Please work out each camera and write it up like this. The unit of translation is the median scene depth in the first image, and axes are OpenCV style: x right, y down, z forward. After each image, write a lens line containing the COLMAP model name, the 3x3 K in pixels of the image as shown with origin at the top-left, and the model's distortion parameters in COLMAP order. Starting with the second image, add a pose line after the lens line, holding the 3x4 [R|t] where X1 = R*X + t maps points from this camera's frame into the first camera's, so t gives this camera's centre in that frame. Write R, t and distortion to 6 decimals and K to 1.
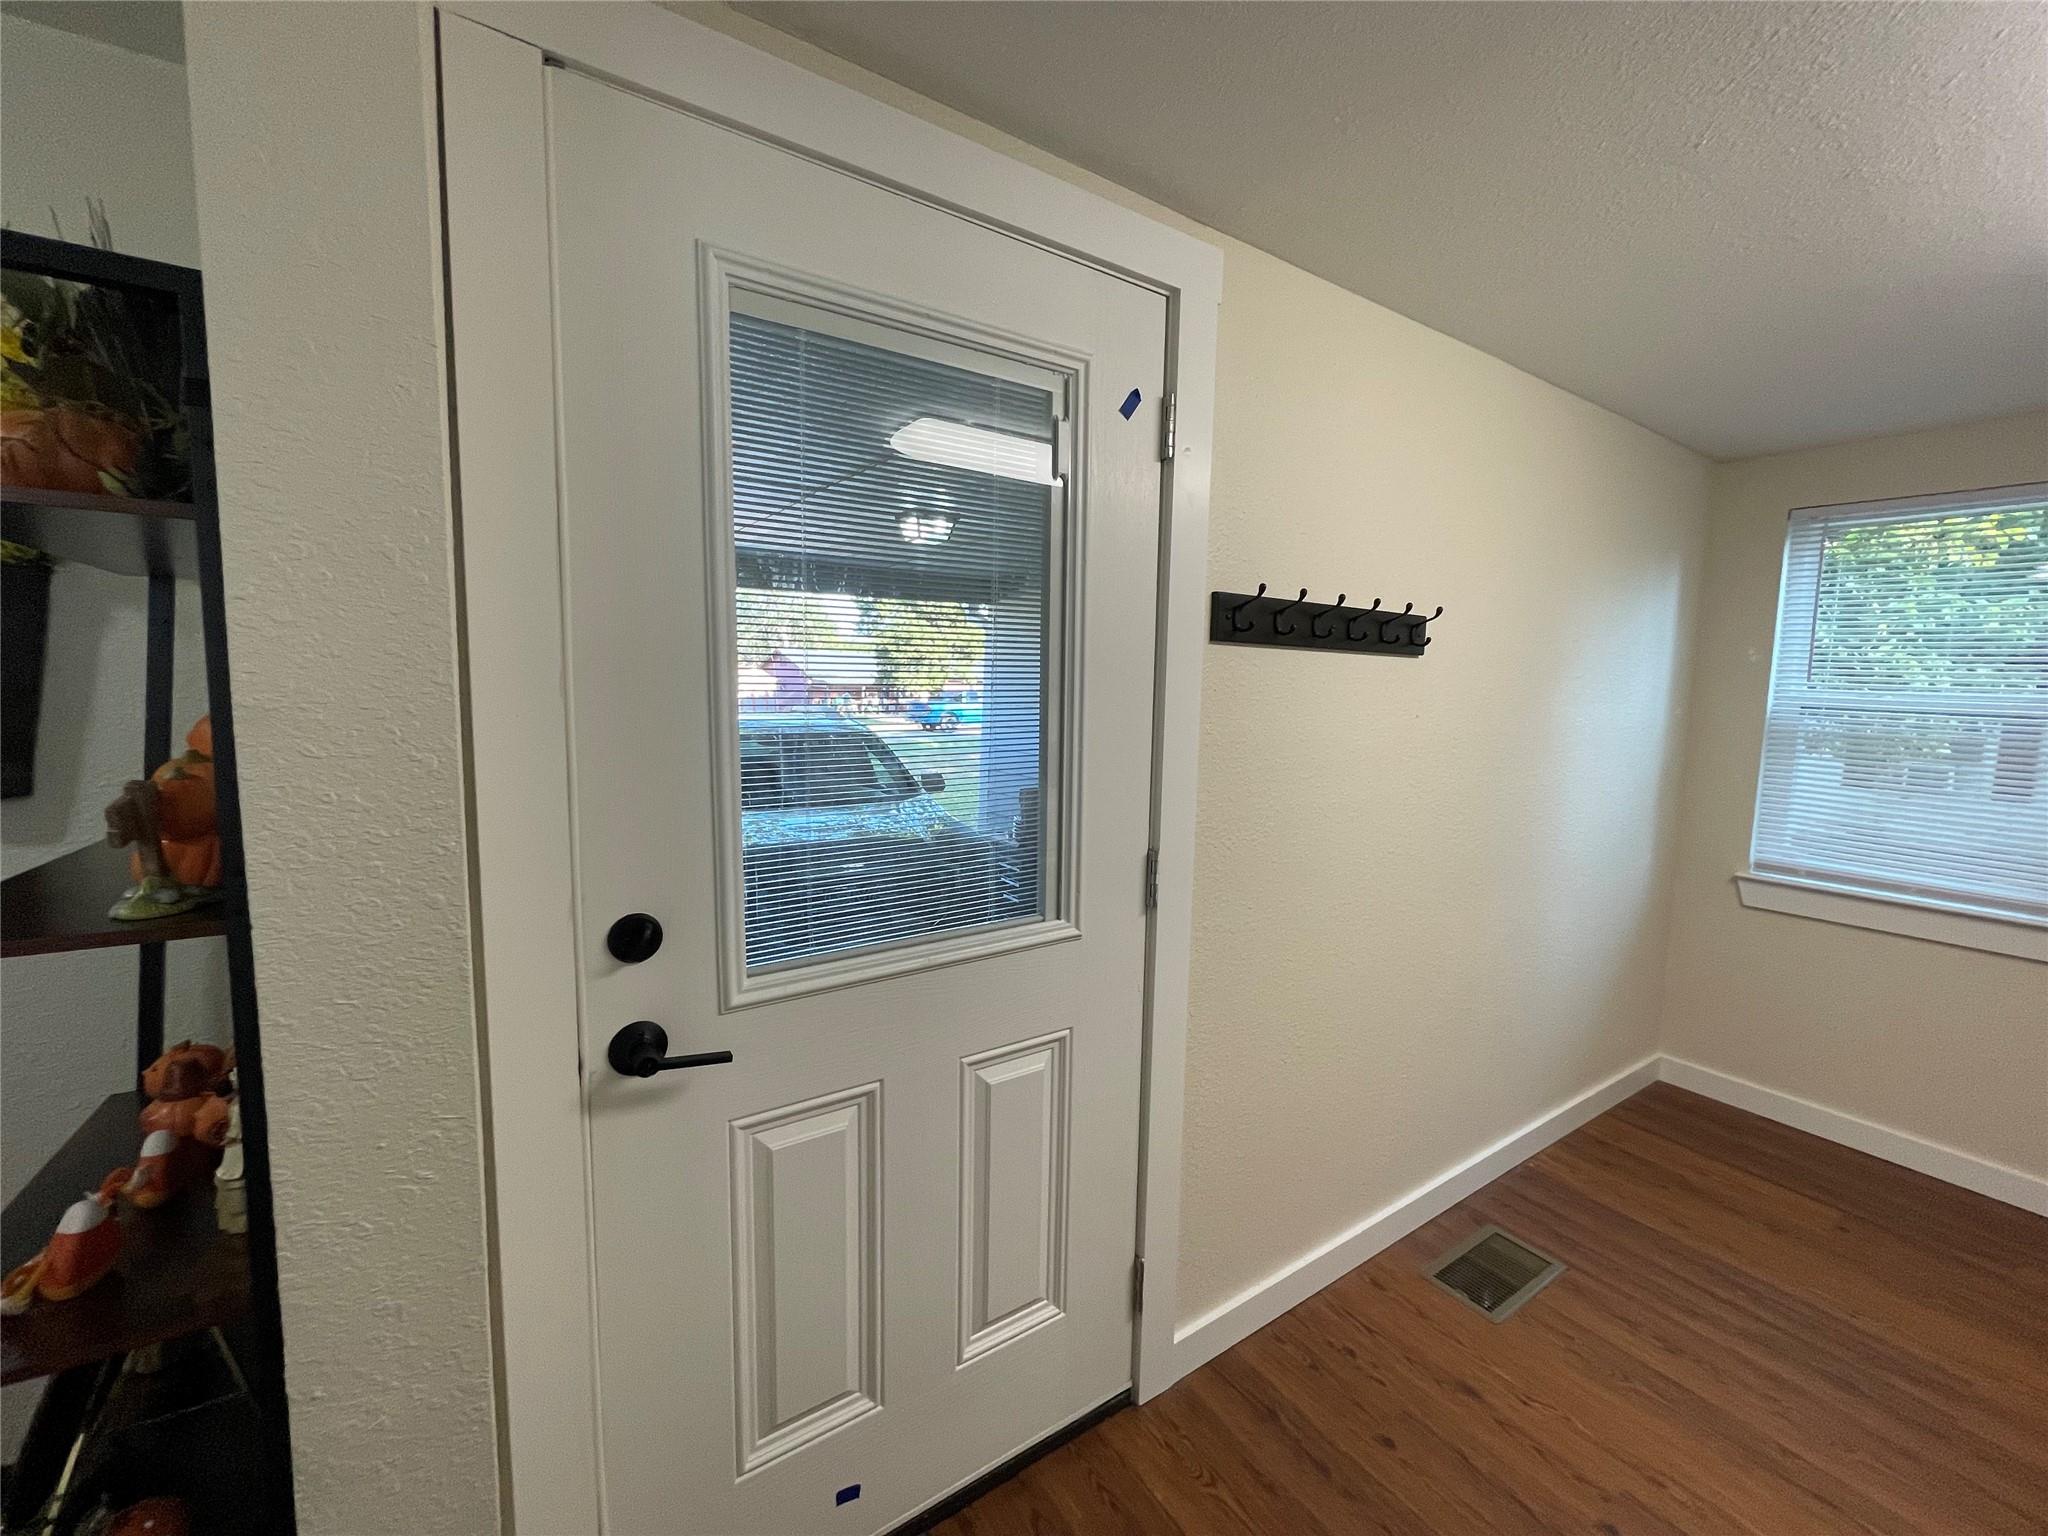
lens RADIAL K [[826.4, 0, 1028.9], [0, 826.4, 757.8], [0, 0, 1]] dist [-0.002387, -0.000476]
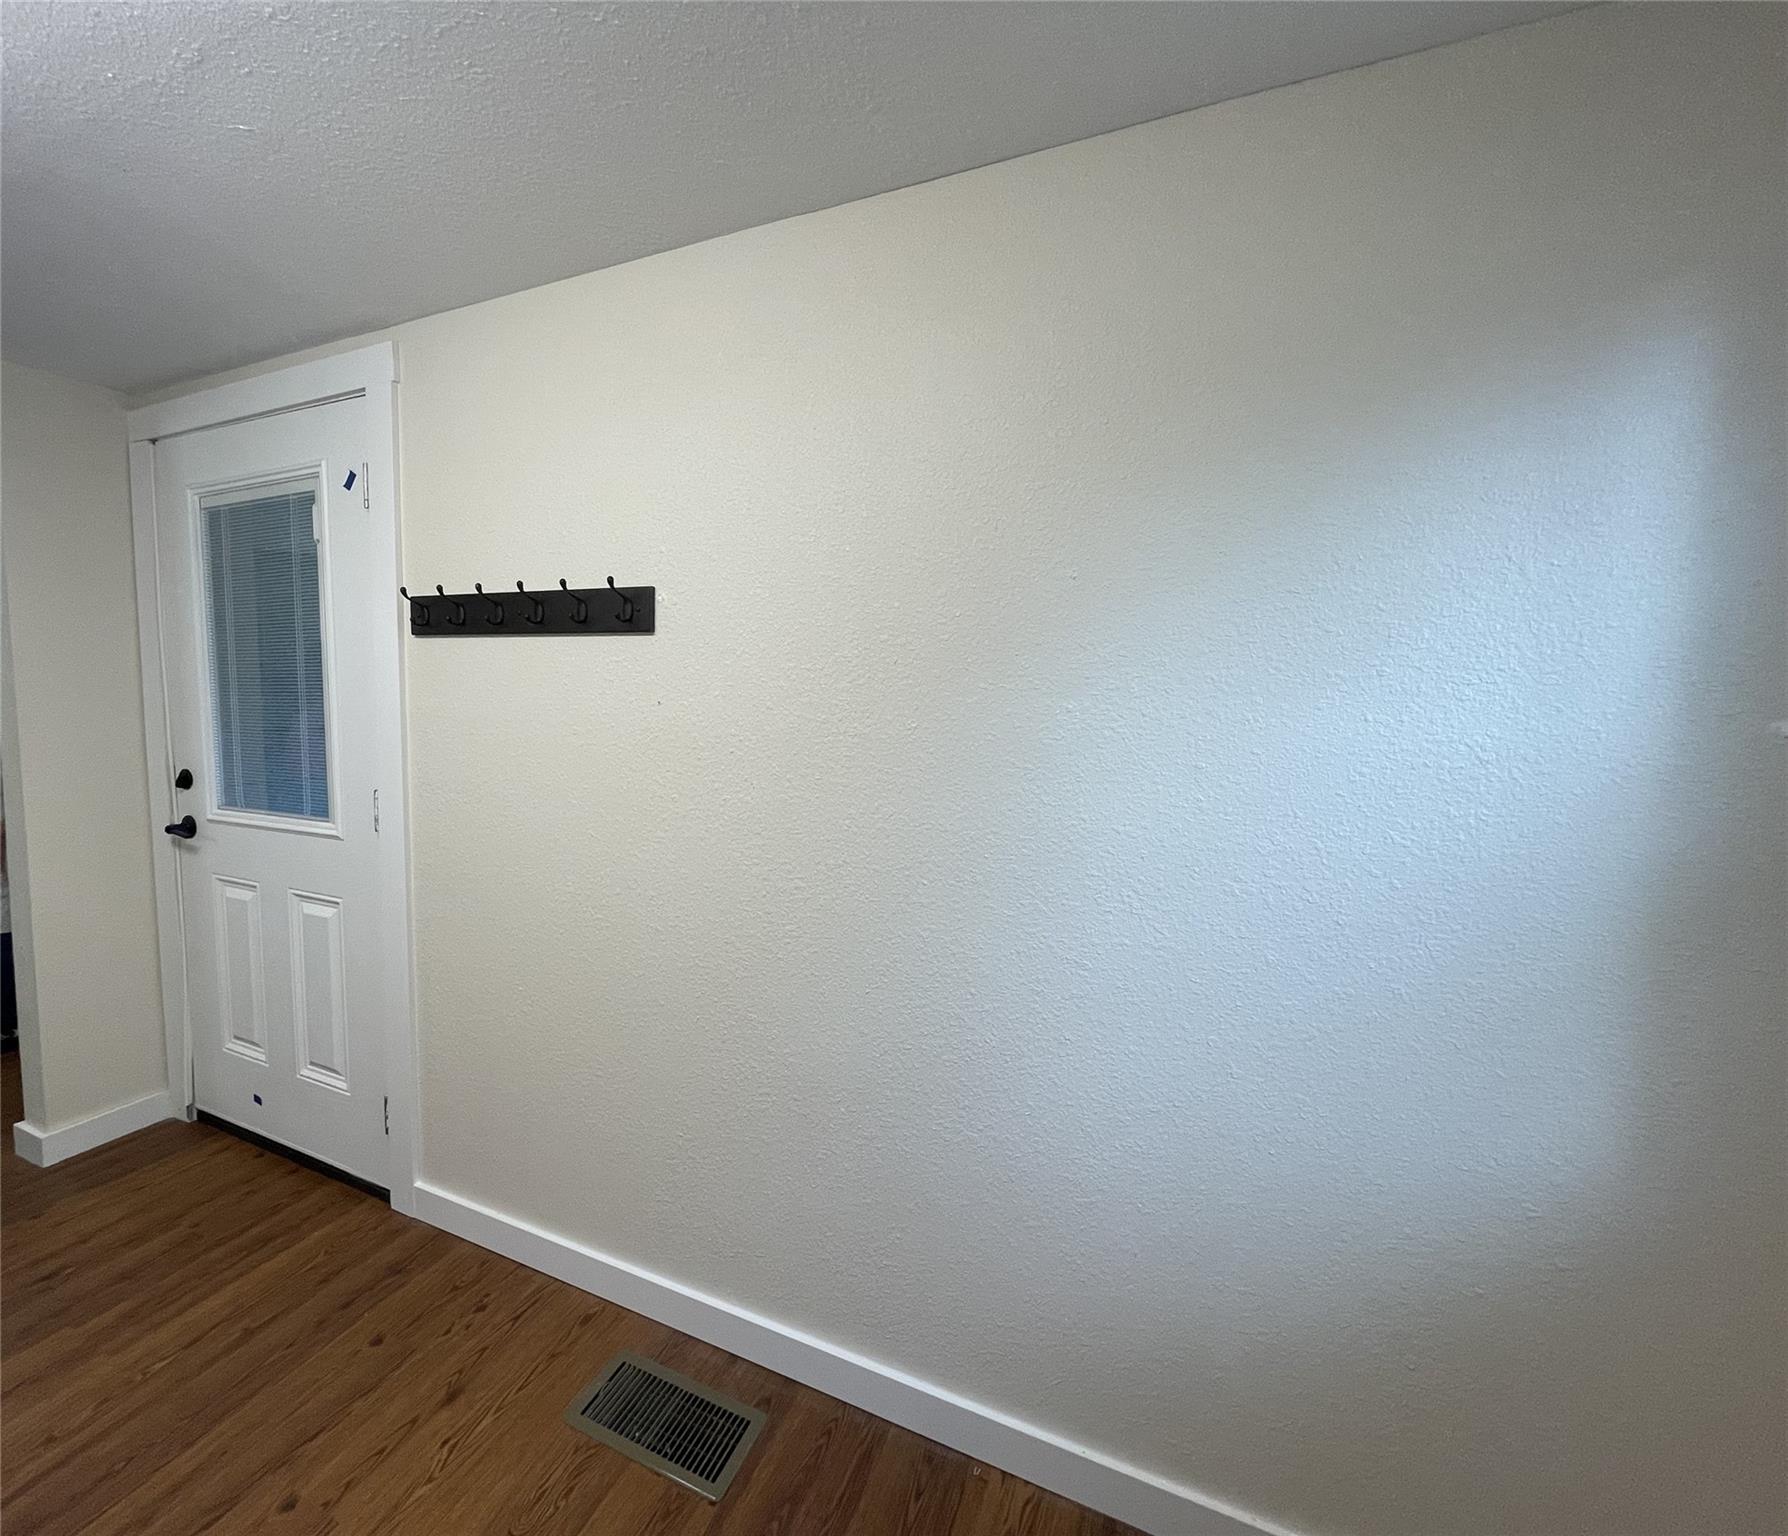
lens RADIAL K [[921.3, 0, 893.6], [0, 921.3, 769.6], [0, 0, 1]] dist [0.002739, -0.001003]
pose [[0.477540, 0.064195, -0.876261, 1.745057], [-0.085466, 0.995992, 0.026390, -0.034067], [0.874443, 0.062288, 0.481113, 0.923289]]
